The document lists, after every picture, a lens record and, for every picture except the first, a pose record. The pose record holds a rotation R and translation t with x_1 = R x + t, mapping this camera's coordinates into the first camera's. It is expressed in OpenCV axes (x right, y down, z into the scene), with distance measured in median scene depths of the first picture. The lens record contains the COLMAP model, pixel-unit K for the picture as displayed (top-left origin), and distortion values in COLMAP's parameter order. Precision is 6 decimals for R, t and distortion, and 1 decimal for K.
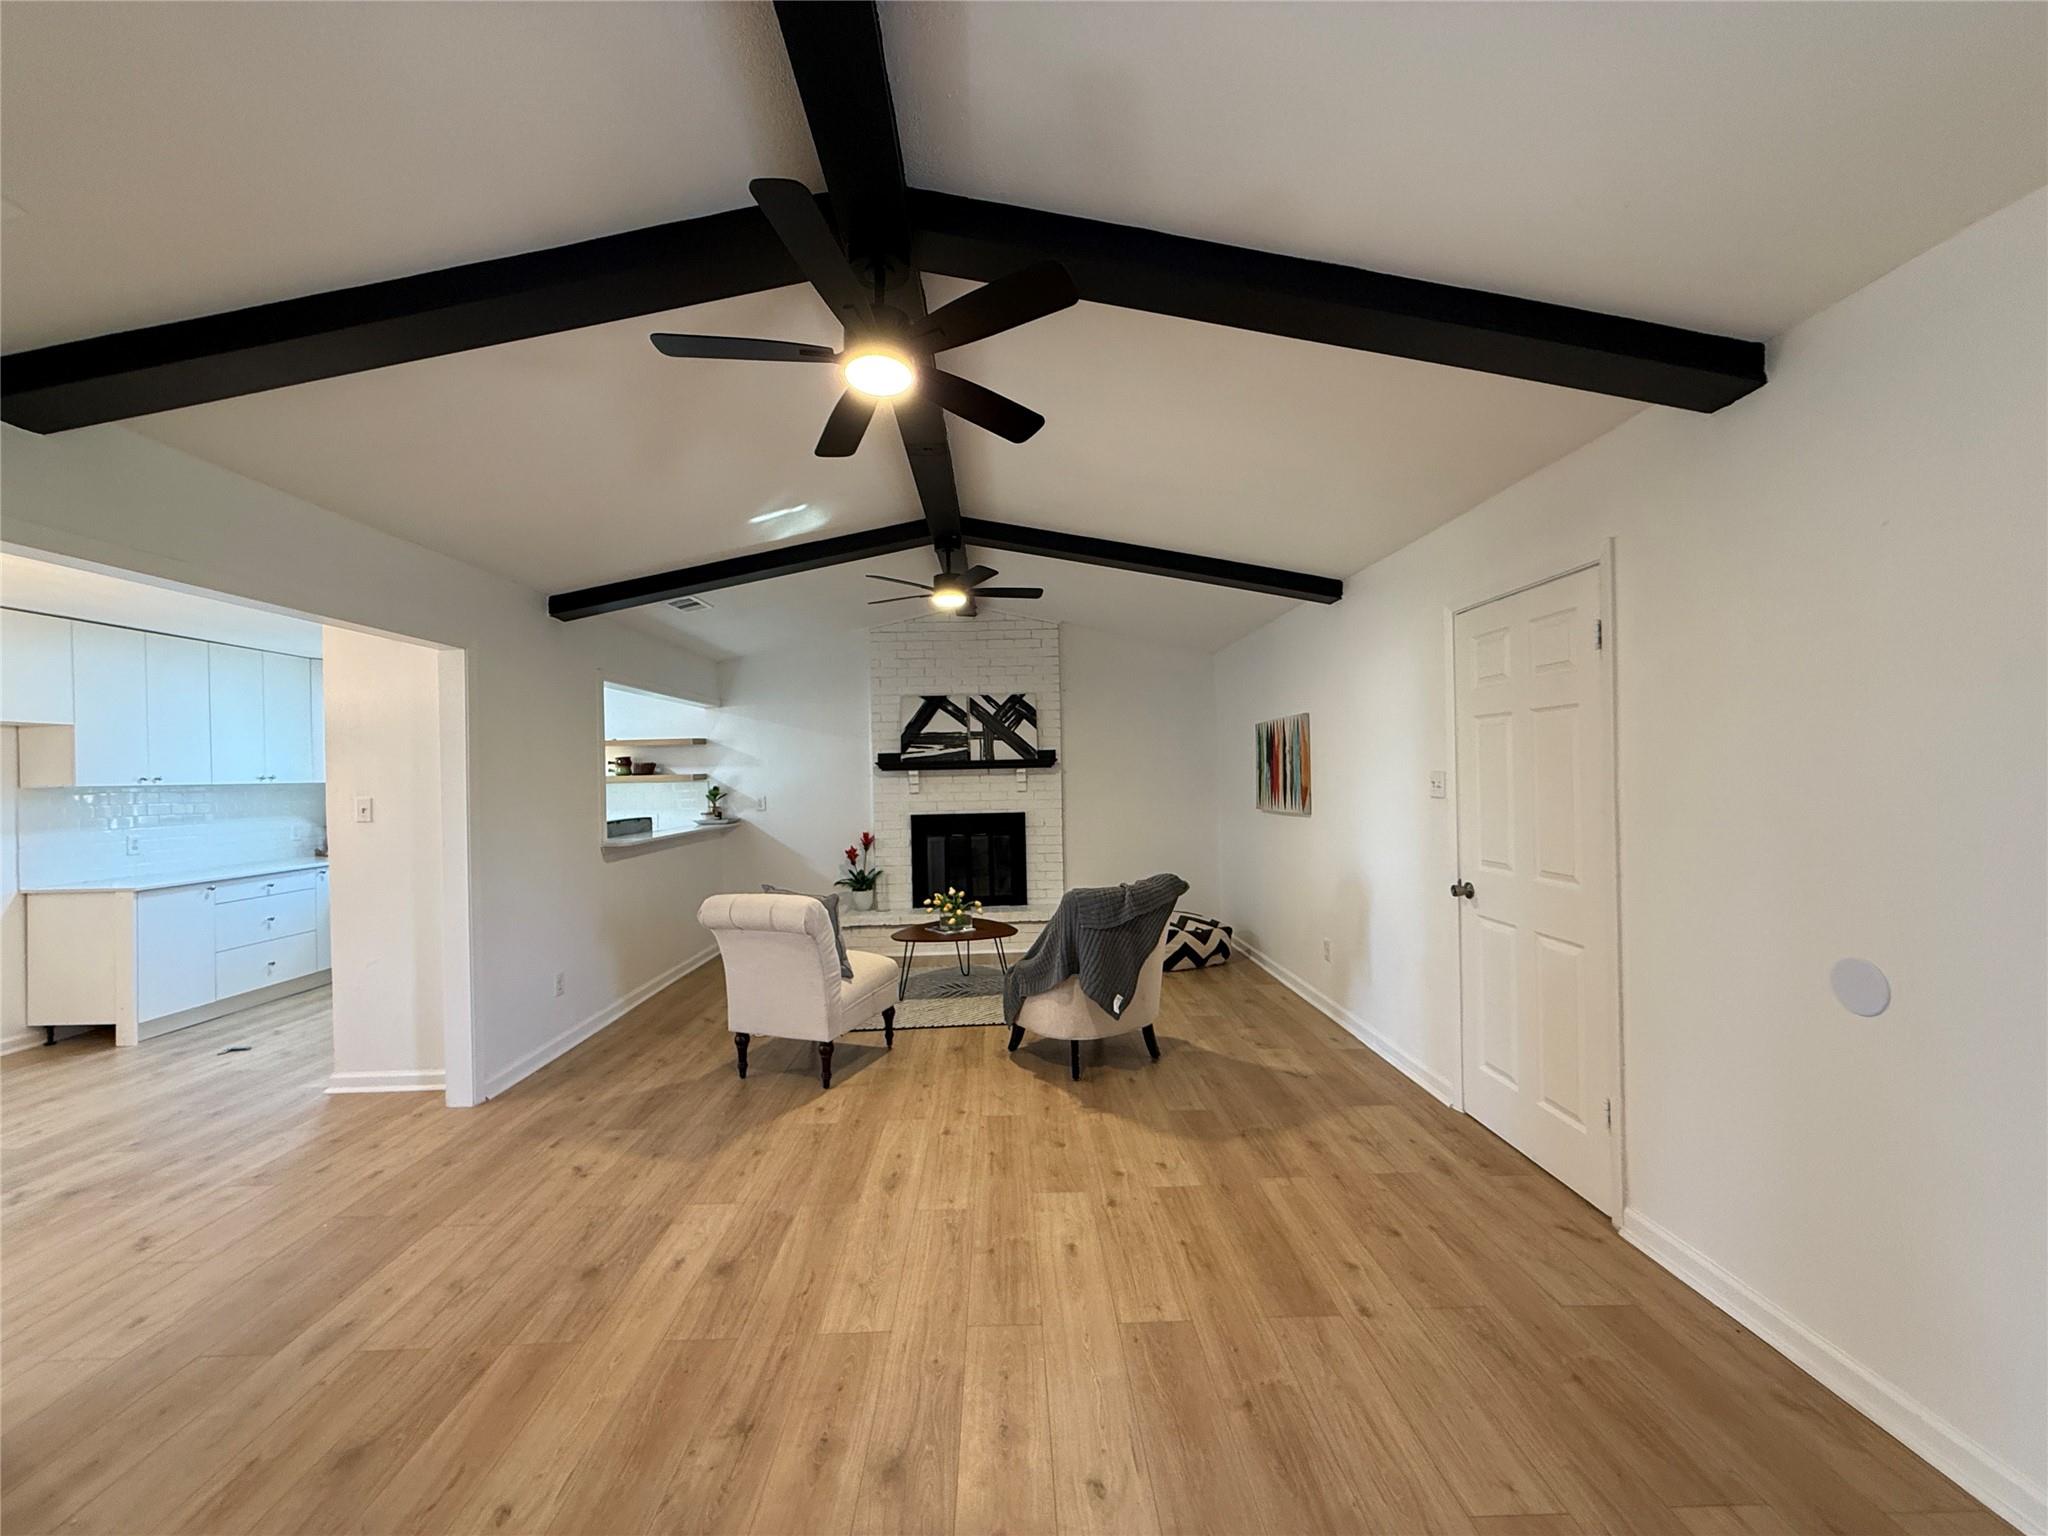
lens RADIAL K [[823.7, 0, 1029.2], [0, 823.7, 781.9], [0, 0, 1]] dist [0.000612, -0.000321]
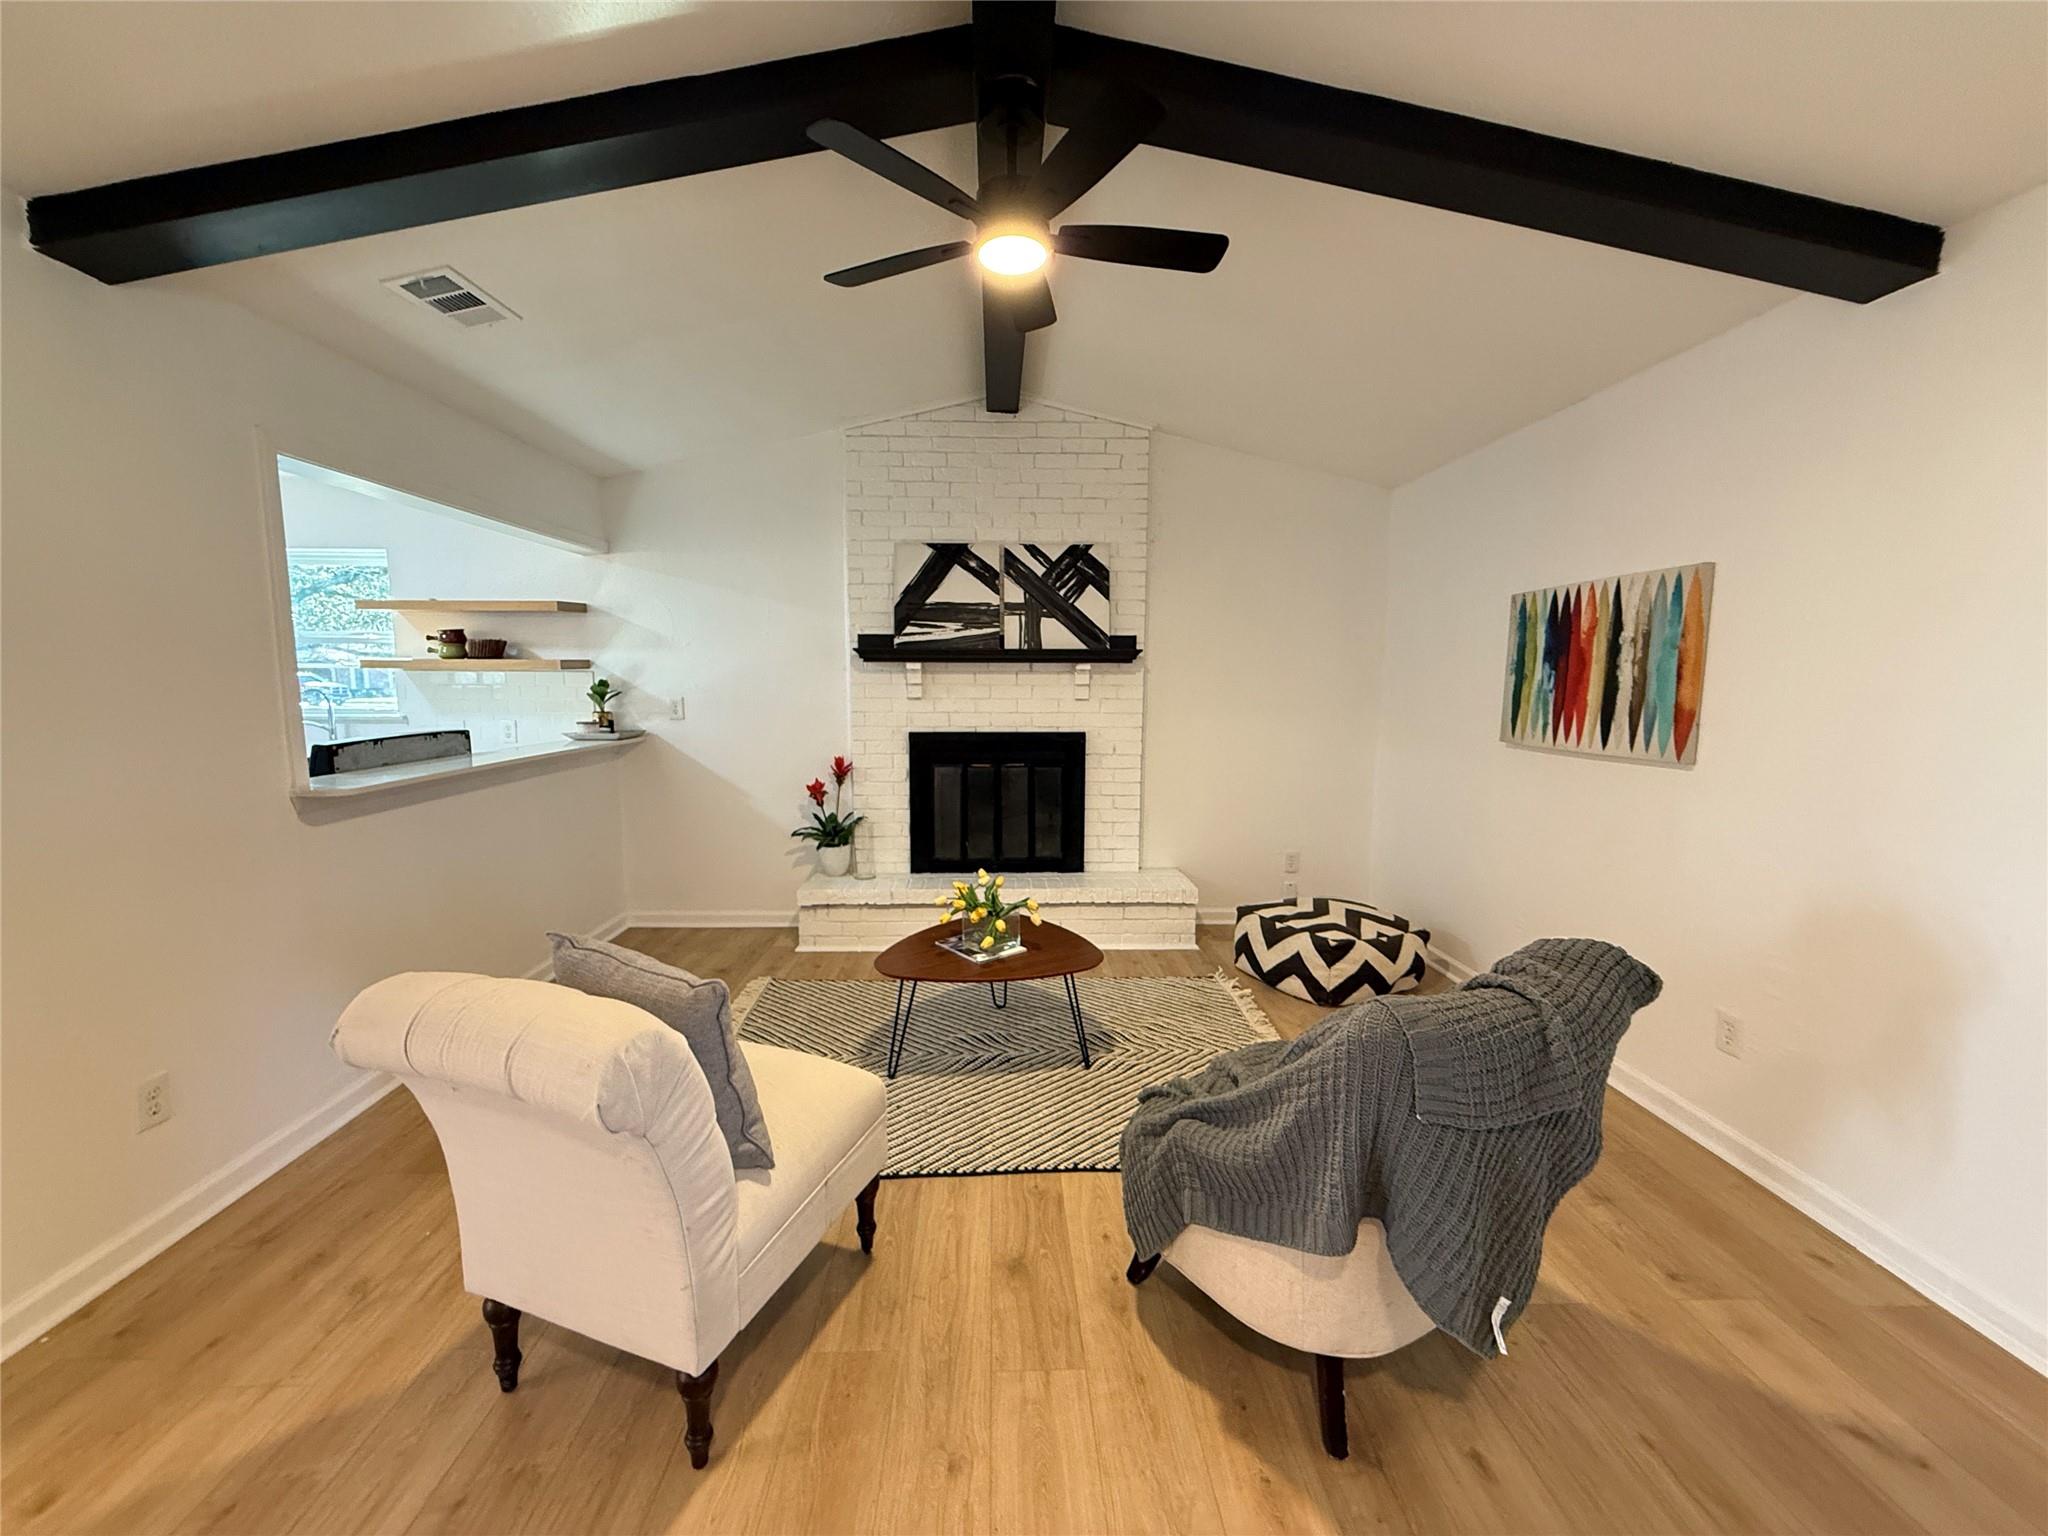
lens RADIAL K [[823.7, 0, 1030.4], [0, 823.7, 773.7], [0, 0, 1]] dist [0.000612, -0.000321]
pose [[0.999644, 0.023568, 0.012473, -0.057188], [-0.024798, 0.993626, 0.109968, -0.000578], [-0.009801, -0.110238, 0.993857, 0.362697]]
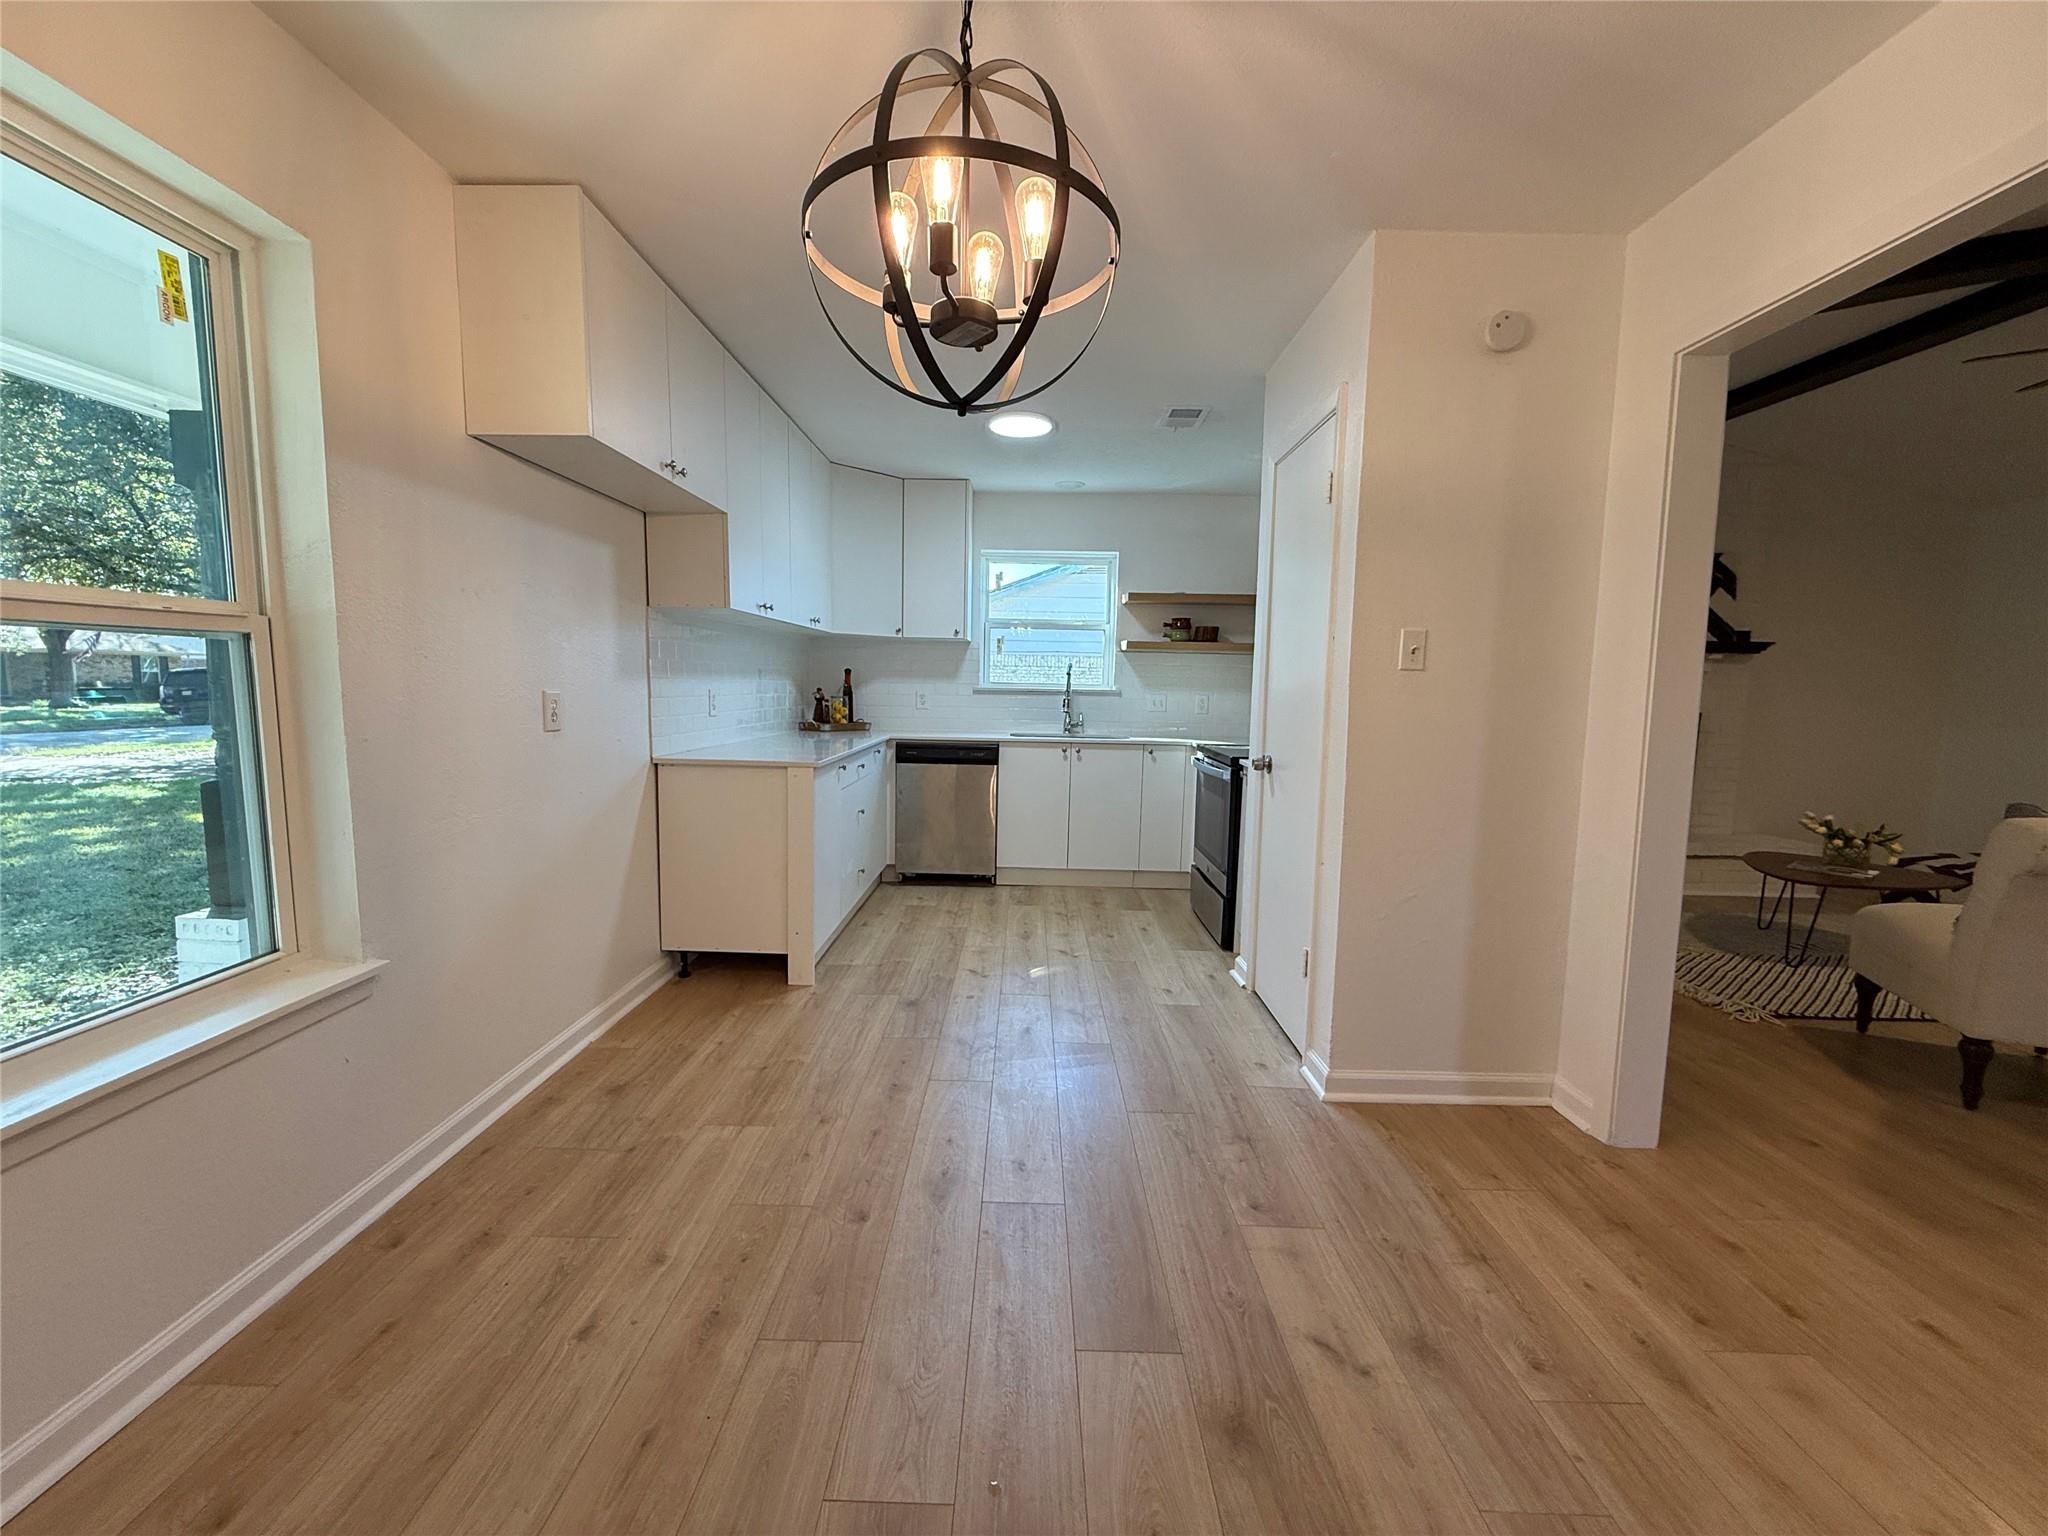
lens RADIAL K [[823.7, 0, 1026.8], [0, 823.7, 772.7], [0, 0, 1]] dist [0.000612, -0.000321]
pose [[0.998682, 0.043622, -0.027047, -0.614951], [-0.040740, 0.994228, 0.099255, 0.043366], [0.031221, -0.098022, 0.994694, 0.224352]]
